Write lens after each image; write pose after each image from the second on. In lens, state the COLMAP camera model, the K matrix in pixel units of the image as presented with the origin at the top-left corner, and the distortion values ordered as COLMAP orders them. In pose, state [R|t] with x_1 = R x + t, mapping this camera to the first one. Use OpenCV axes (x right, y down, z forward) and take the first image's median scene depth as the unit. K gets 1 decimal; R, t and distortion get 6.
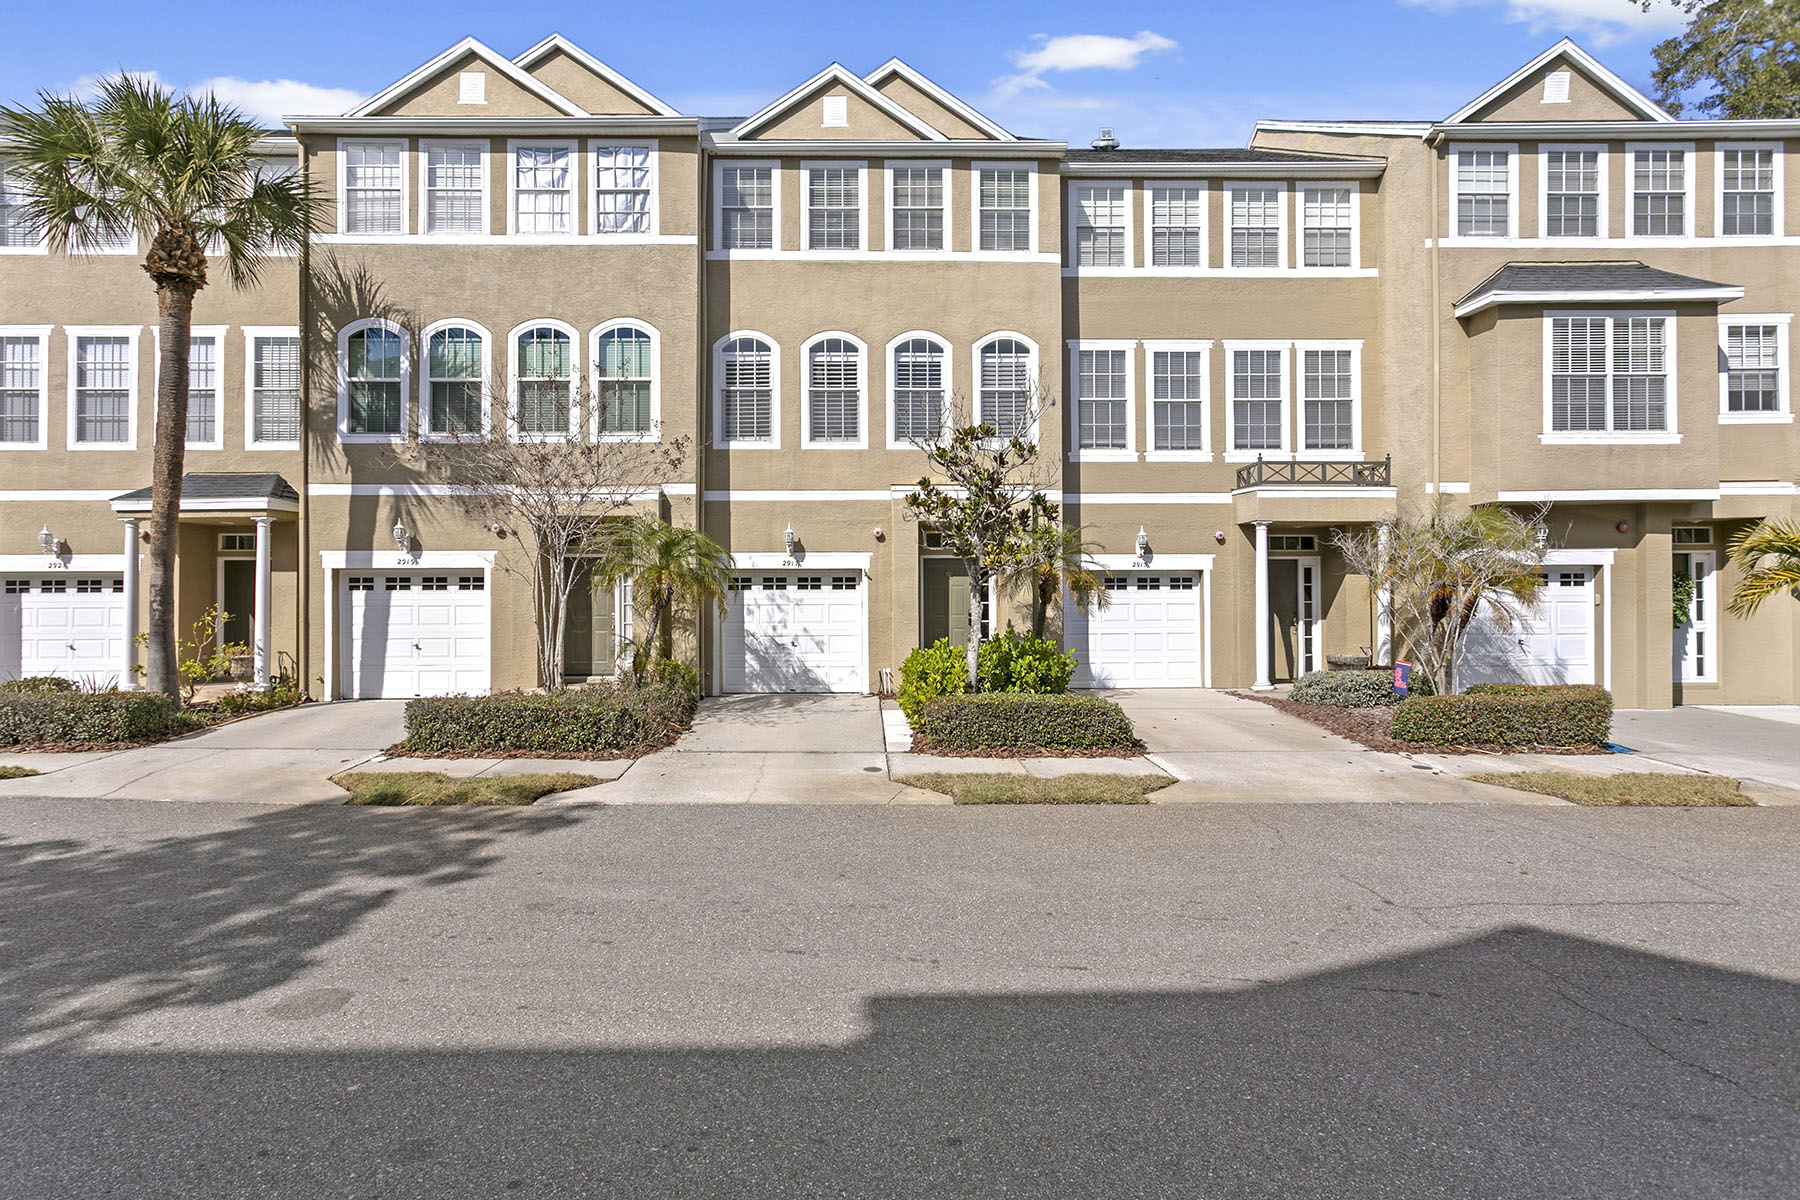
lens RADIAL K [[886.3, 0, 894.1], [0, 886.3, 593.8], [0, 0, 1]] dist [0.012833, 0.000805]
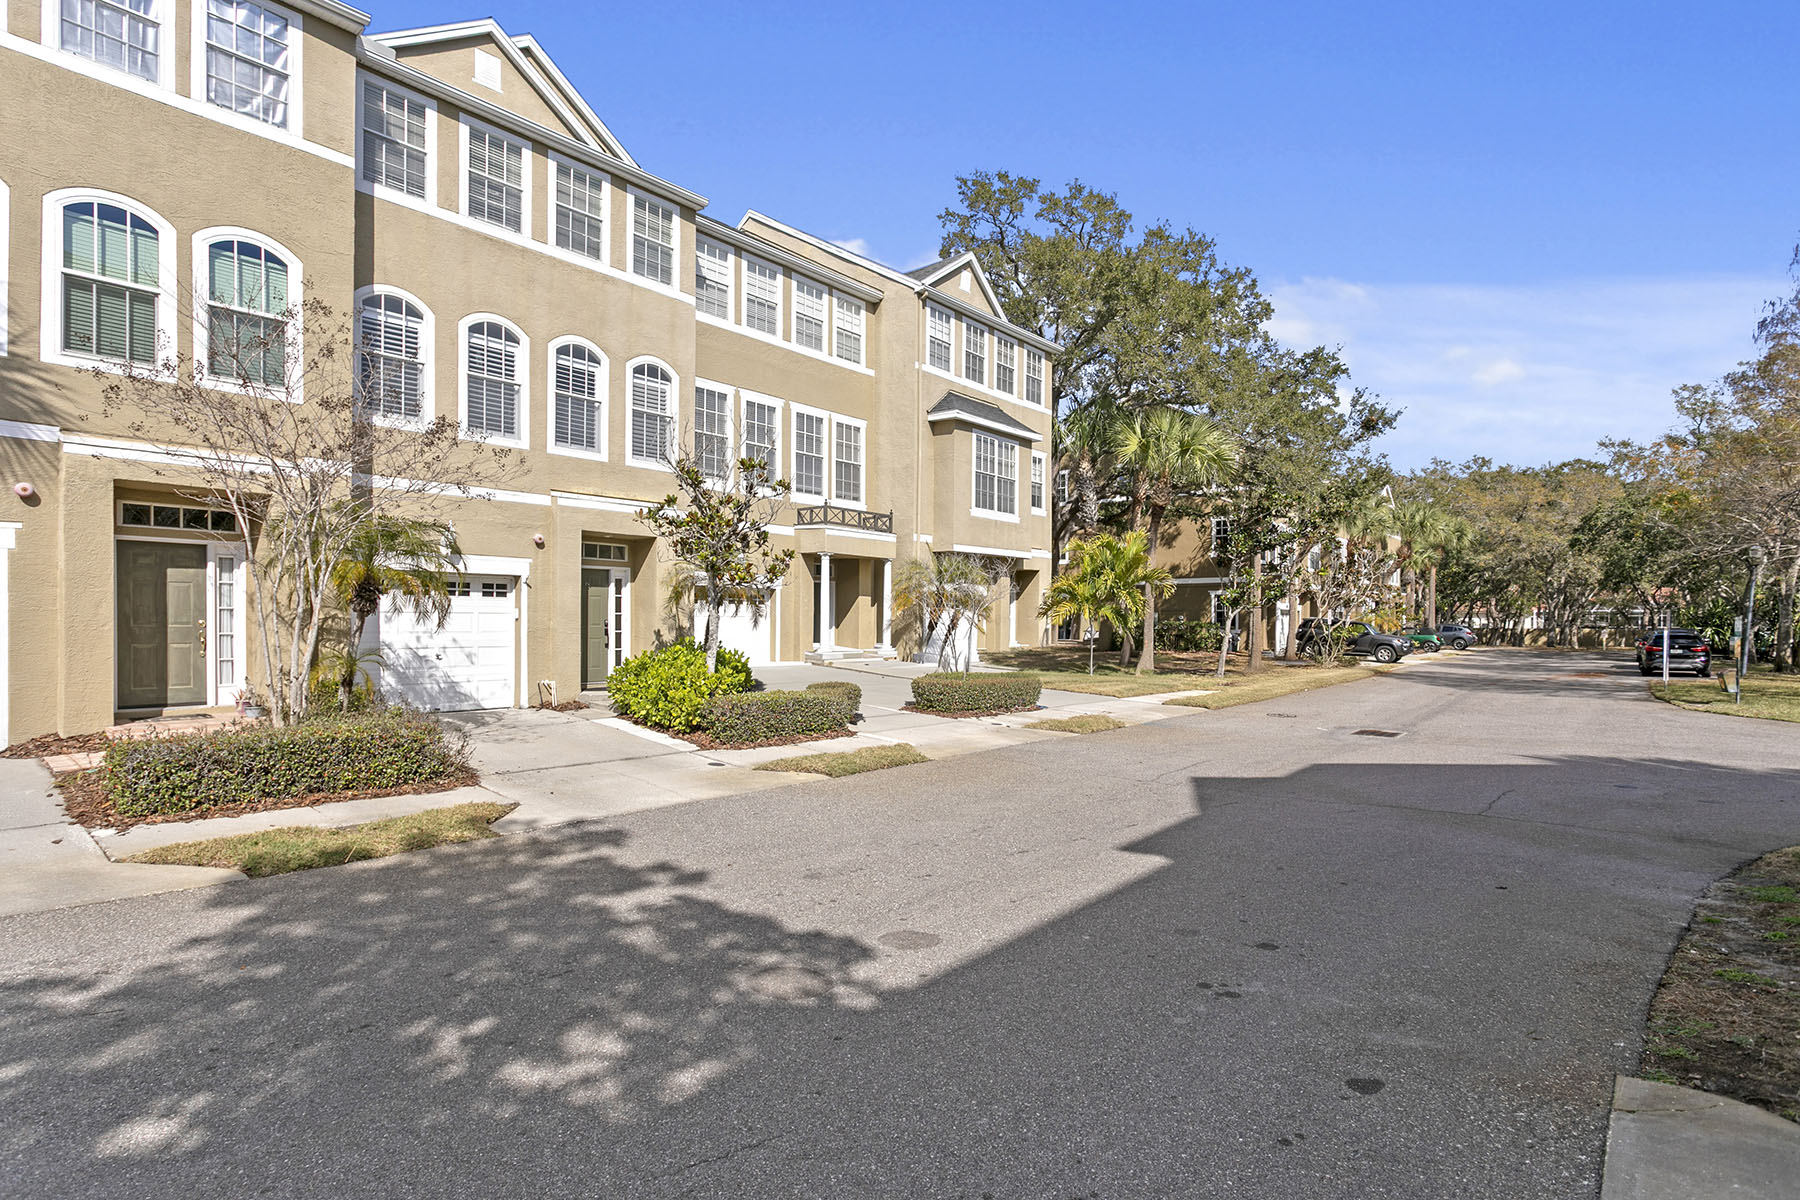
lens RADIAL K [[907.3, 0, 900.7], [0, 907.3, 627.9], [0, 0, 1]] dist [0.001789, 0.001905]
pose [[0.650924, 0.000879, 0.759143, -0.507057], [-0.023916, 0.999527, 0.019350, -0.000464], [-0.758766, -0.030751, 0.650637, 0.060484]]
